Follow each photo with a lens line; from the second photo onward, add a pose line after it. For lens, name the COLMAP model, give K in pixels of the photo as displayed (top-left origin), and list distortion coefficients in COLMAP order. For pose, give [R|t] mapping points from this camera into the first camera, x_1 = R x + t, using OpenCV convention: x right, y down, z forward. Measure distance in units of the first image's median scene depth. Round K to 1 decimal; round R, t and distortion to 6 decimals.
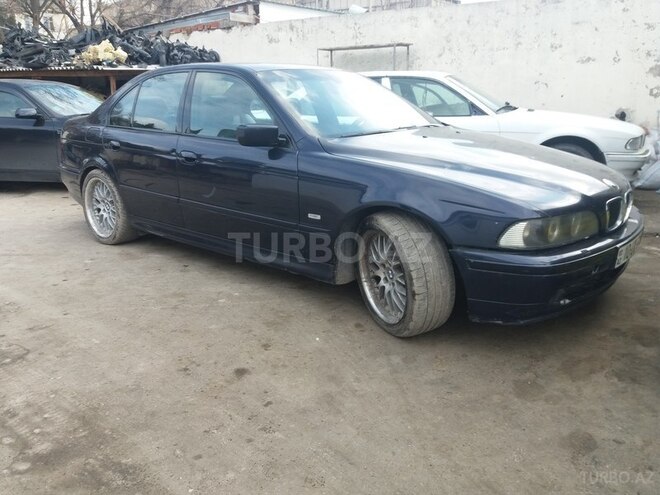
lens RADIAL K [[538.3, 0, 330.0], [0, 538.3, 247.5], [0, 0, 1]] dist [-0.008417, -0.002942]
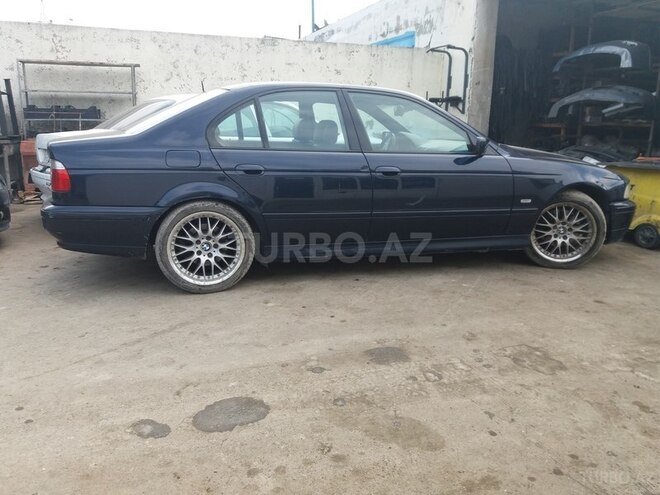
lens RADIAL K [[530.3, 0, 311.8], [0, 530.3, 248.9], [0, 0, 1]] dist [0.097531, -0.168776]
pose [[0.589670, -0.175587, 0.788327, -0.536874], [0.208539, 0.976083, 0.061419, -0.049708], [-0.780257, 0.128180, 0.612184, 0.210804]]
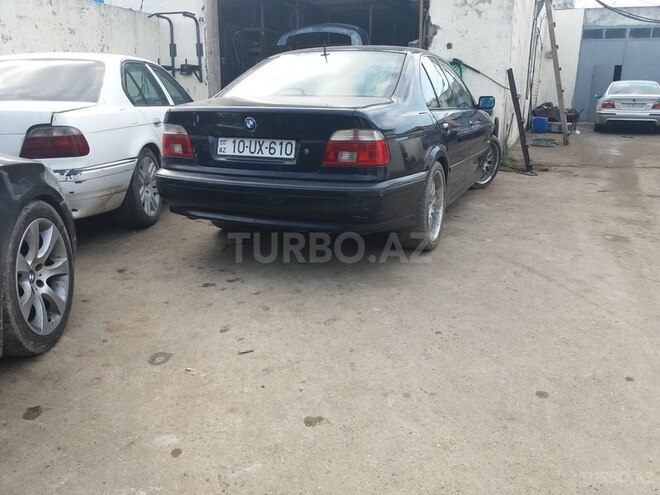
lens RADIAL K [[530.3, 0, 311.8], [0, 530.3, 248.9], [0, 0, 1]] dist [0.097531, -0.168776]
pose [[-0.258861, -0.262508, 0.929559, -0.659302], [0.271231, 0.903887, 0.330790, -0.189550], [-0.927052, 0.337754, -0.162781, 0.727604]]
